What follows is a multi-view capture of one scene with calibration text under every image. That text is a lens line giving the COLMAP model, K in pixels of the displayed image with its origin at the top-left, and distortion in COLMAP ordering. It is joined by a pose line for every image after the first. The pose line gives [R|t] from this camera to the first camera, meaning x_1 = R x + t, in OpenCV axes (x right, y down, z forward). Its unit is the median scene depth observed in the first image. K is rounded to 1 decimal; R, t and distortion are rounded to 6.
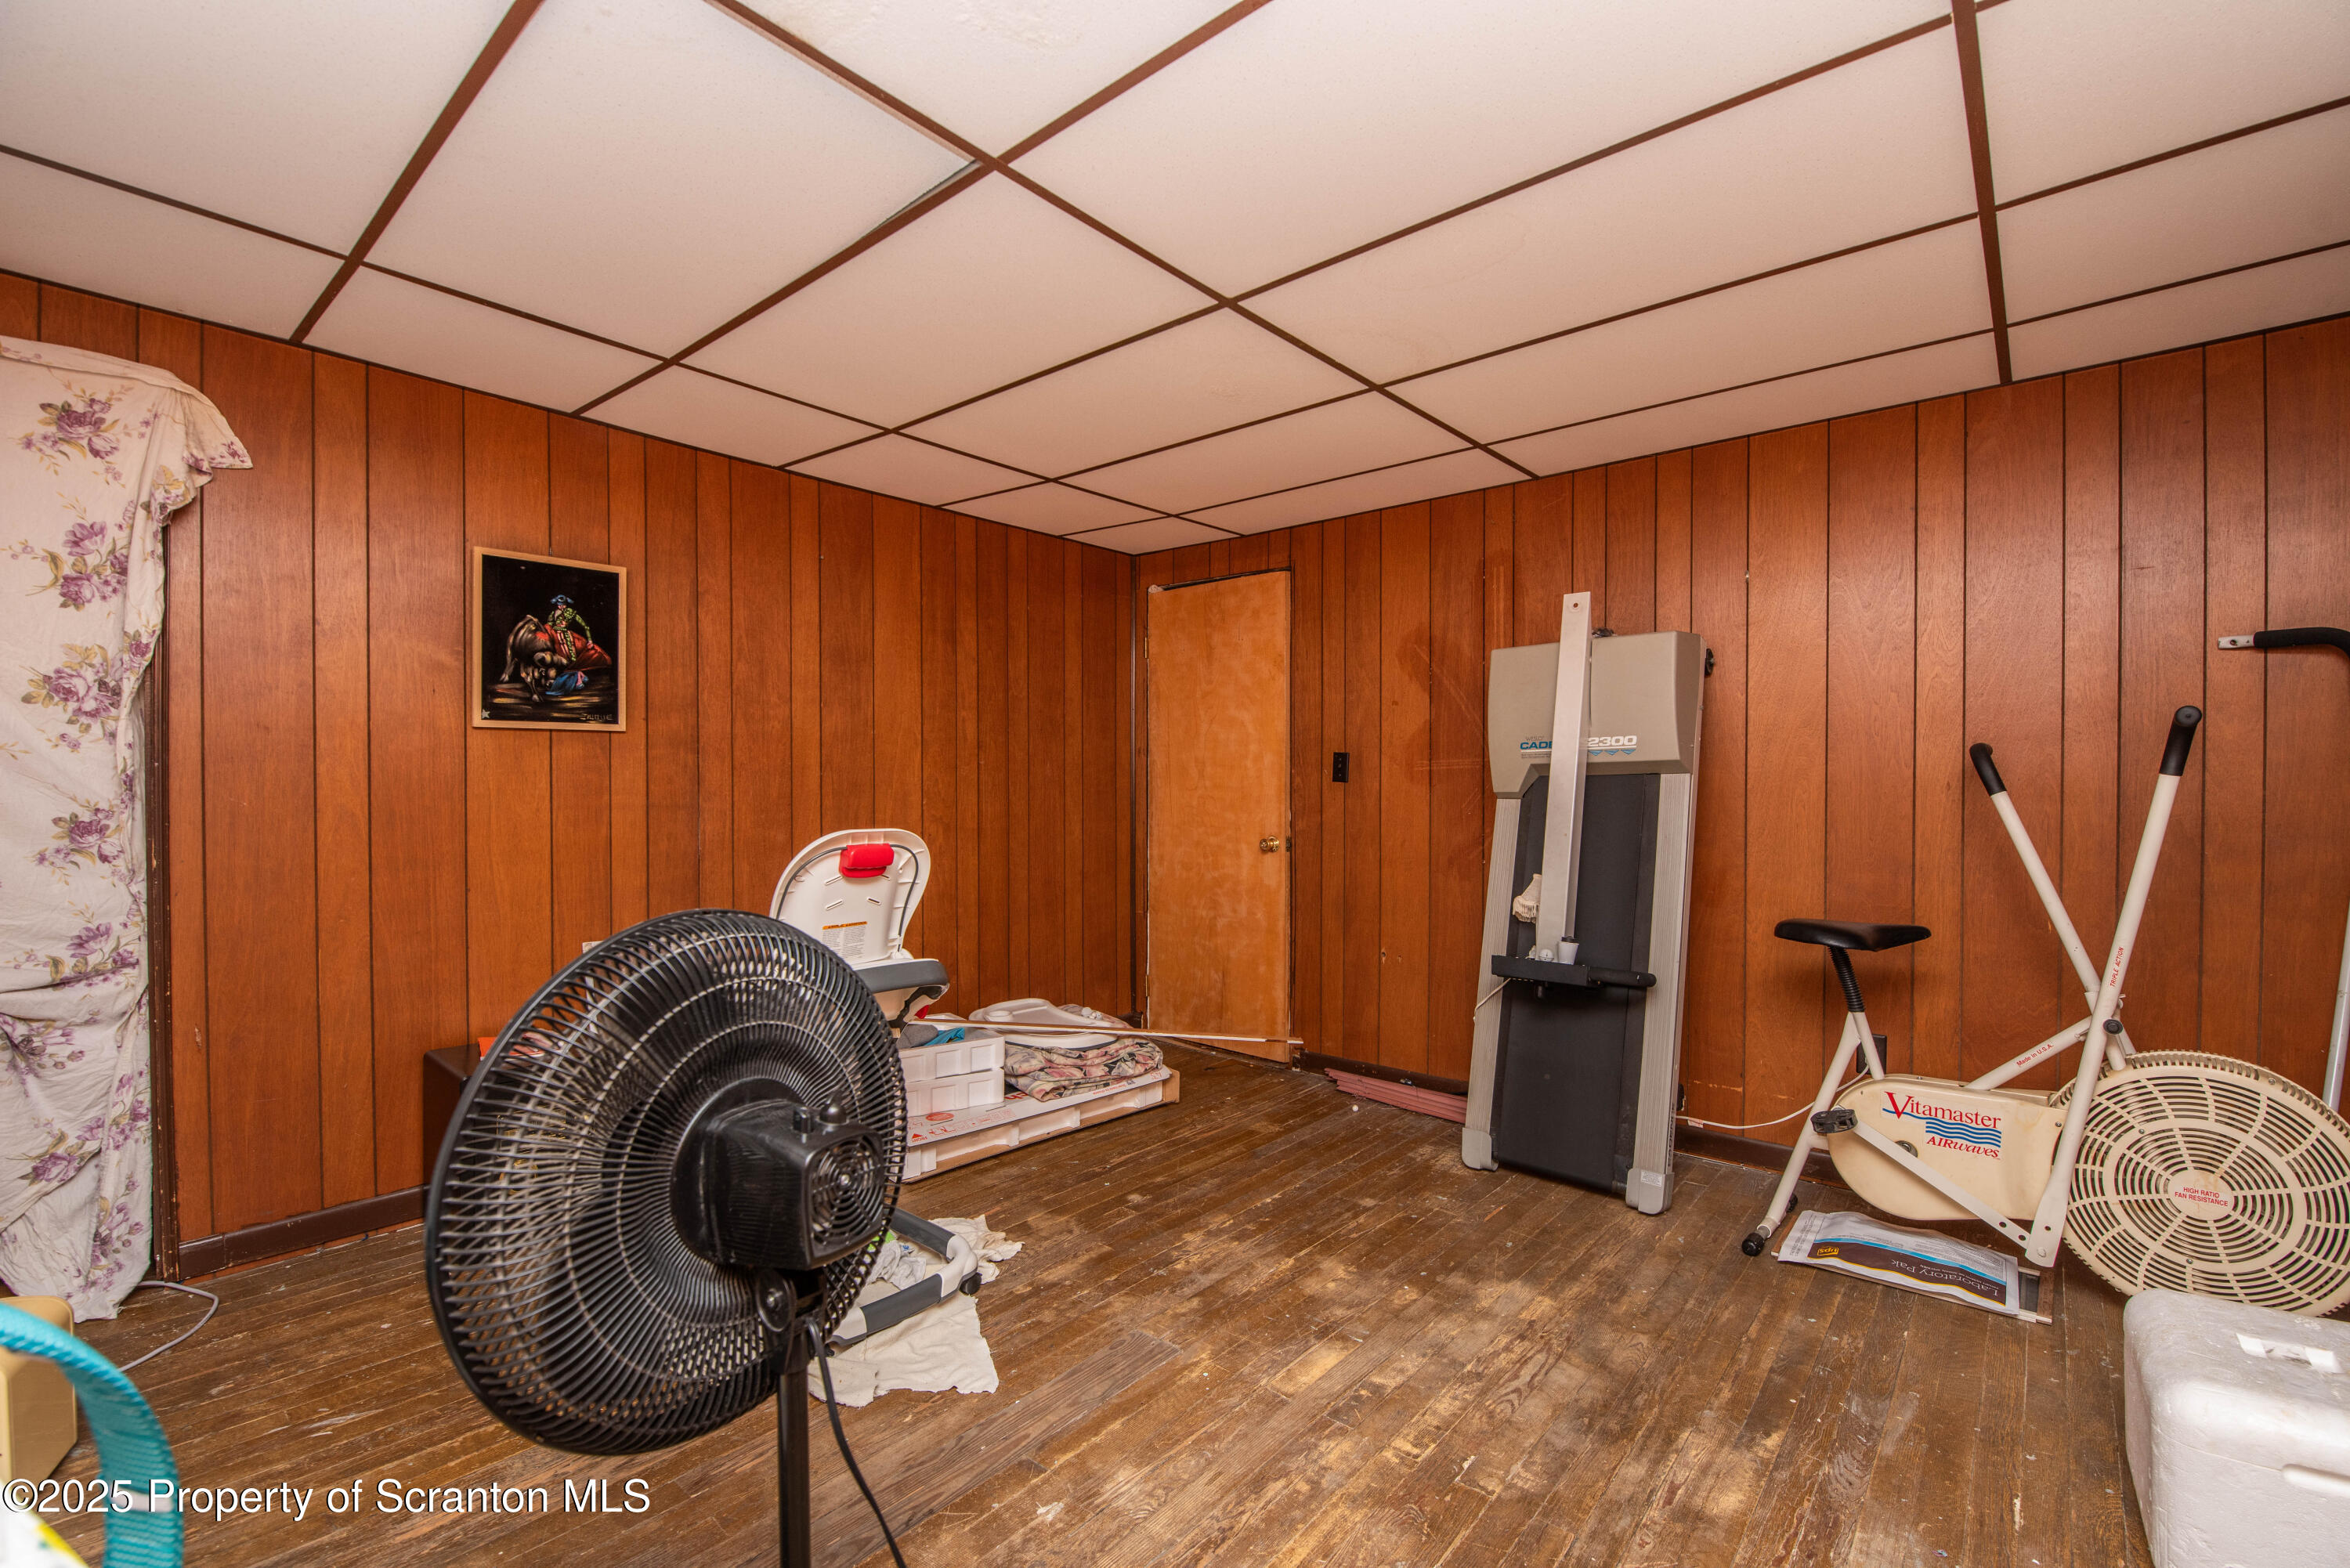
lens RADIAL K [[1016.4, 0, 1183.6], [0, 1016.4, 789.9], [0, 0, 1]] dist [-0.012476, -0.000927]
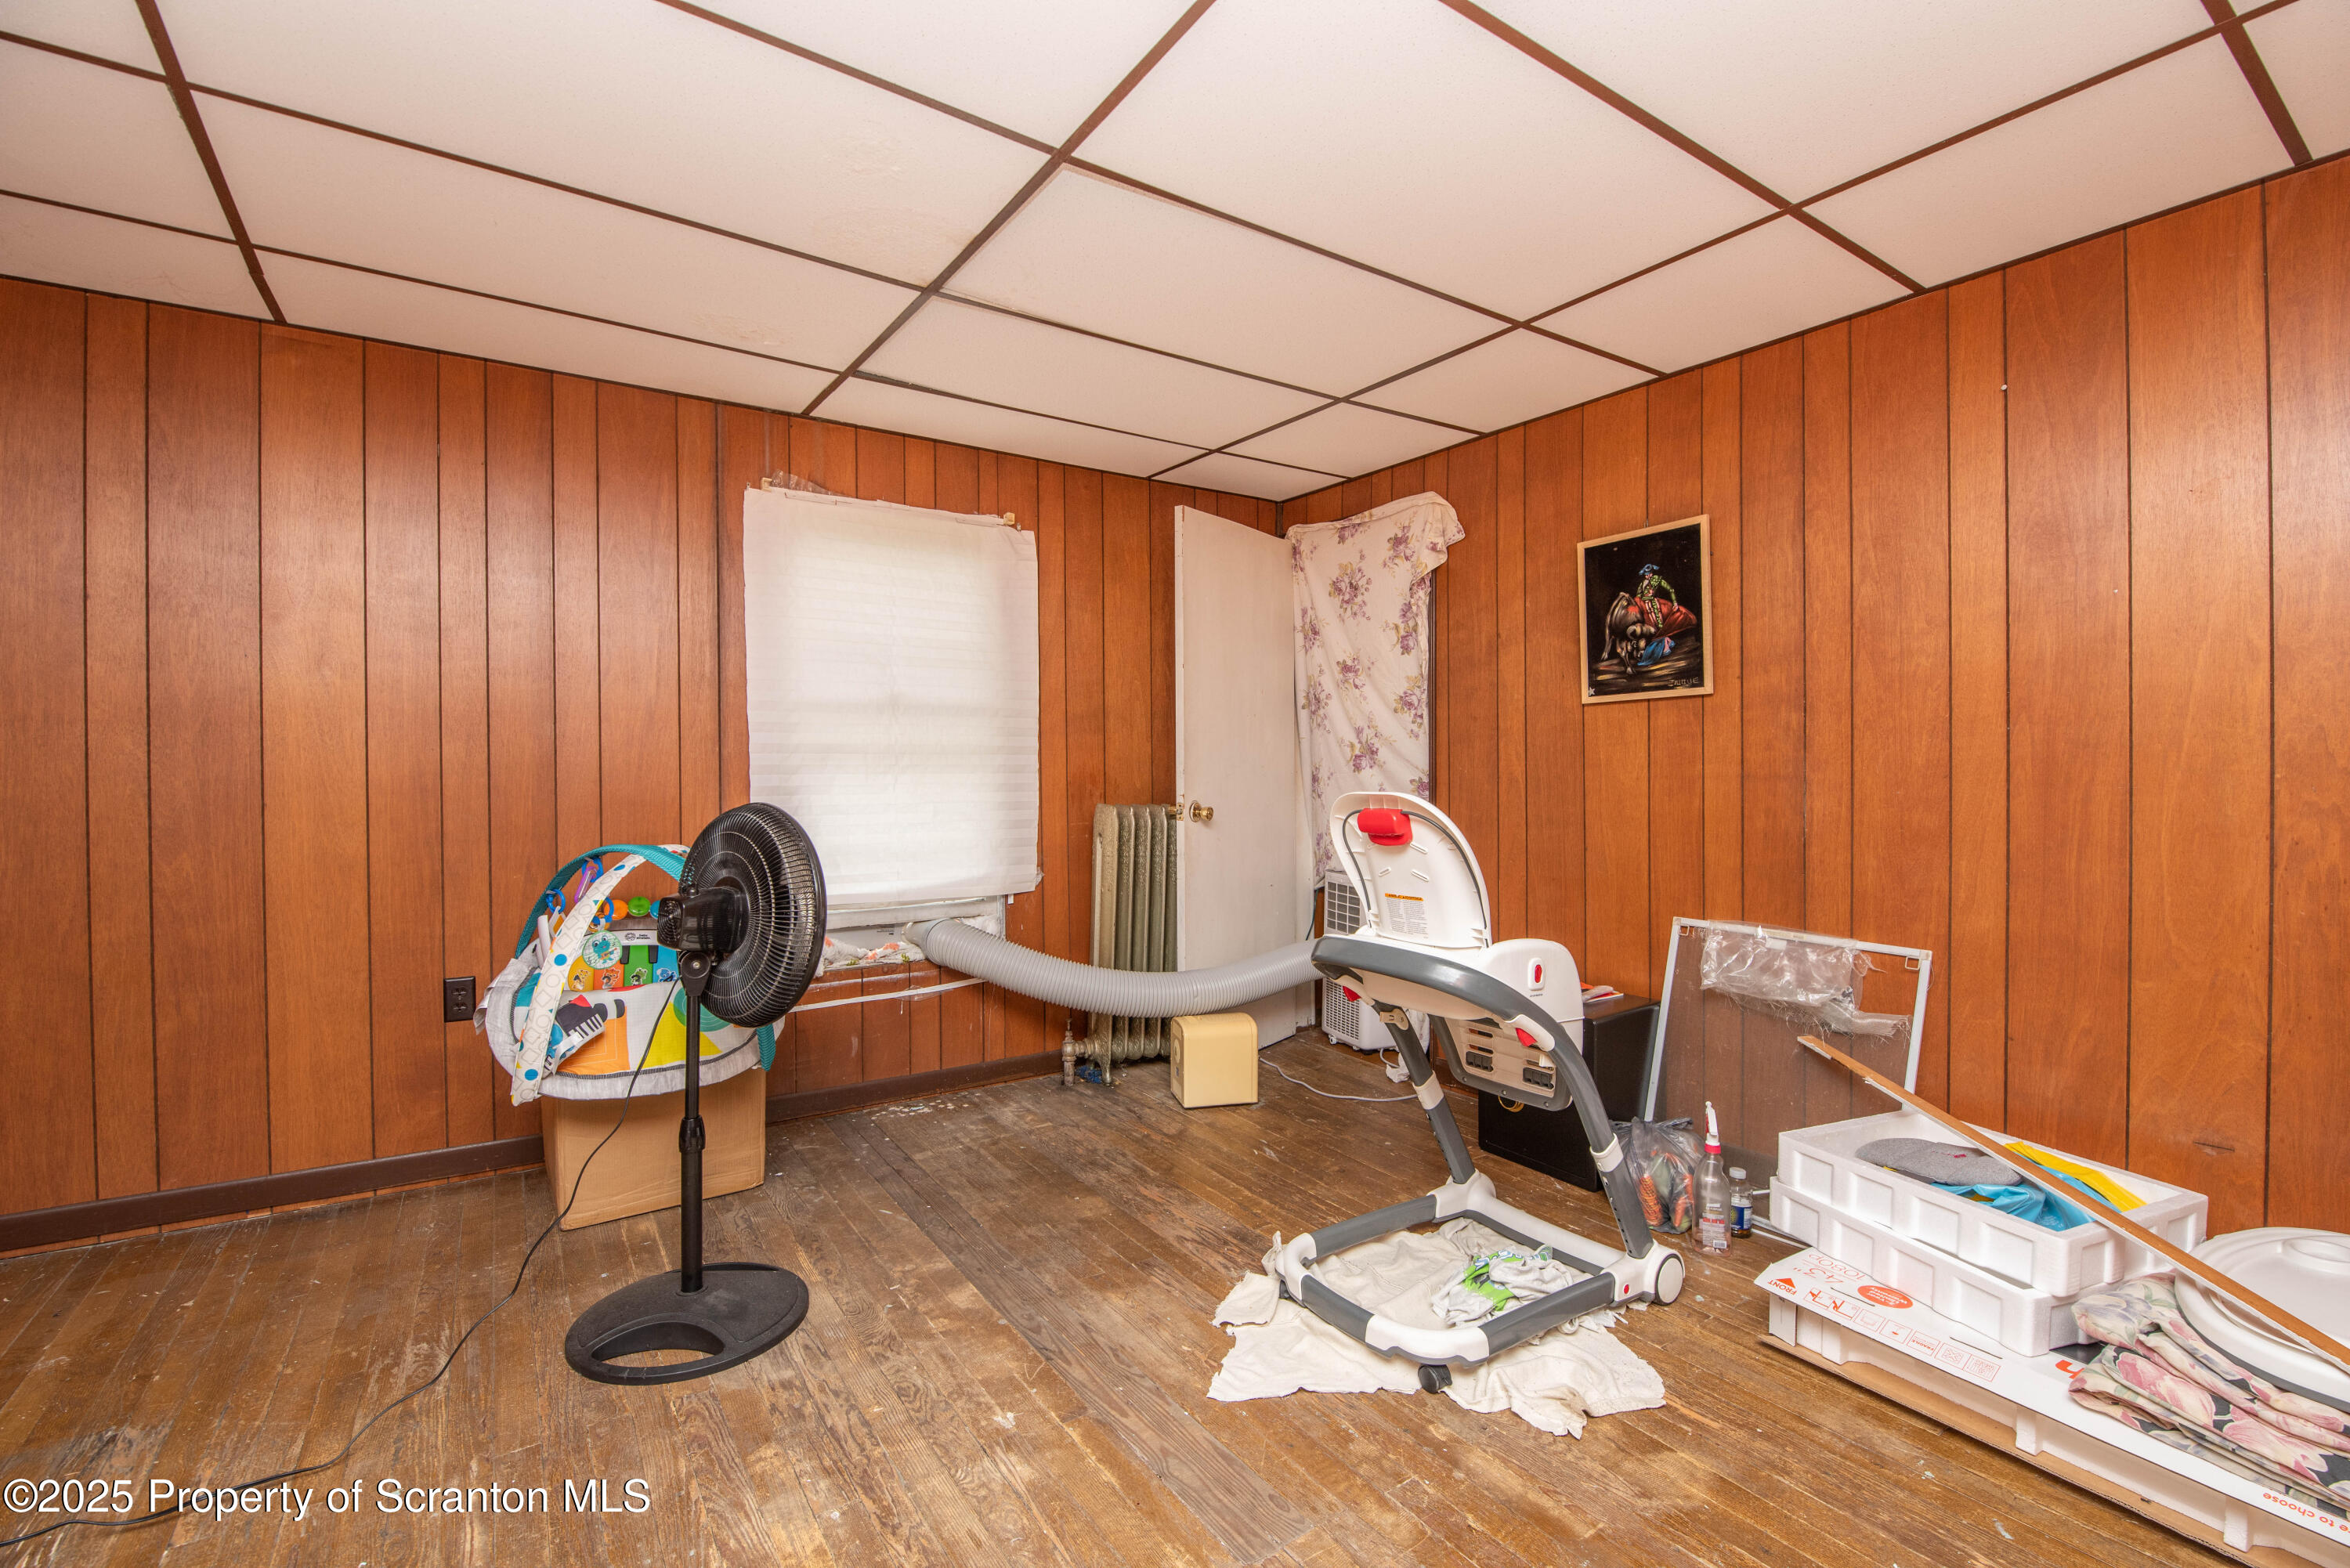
lens RADIAL K [[1016.4, 0, 1187.7], [0, 1016.4, 783.6], [0, 0, 1]] dist [-0.012476, -0.000927]
pose [[-0.265709, 0.004694, -0.964042, 0.468720], [-0.002262, 0.999982, 0.005493, 0.019911], [0.964051, 0.003640, -0.265693, 0.814788]]
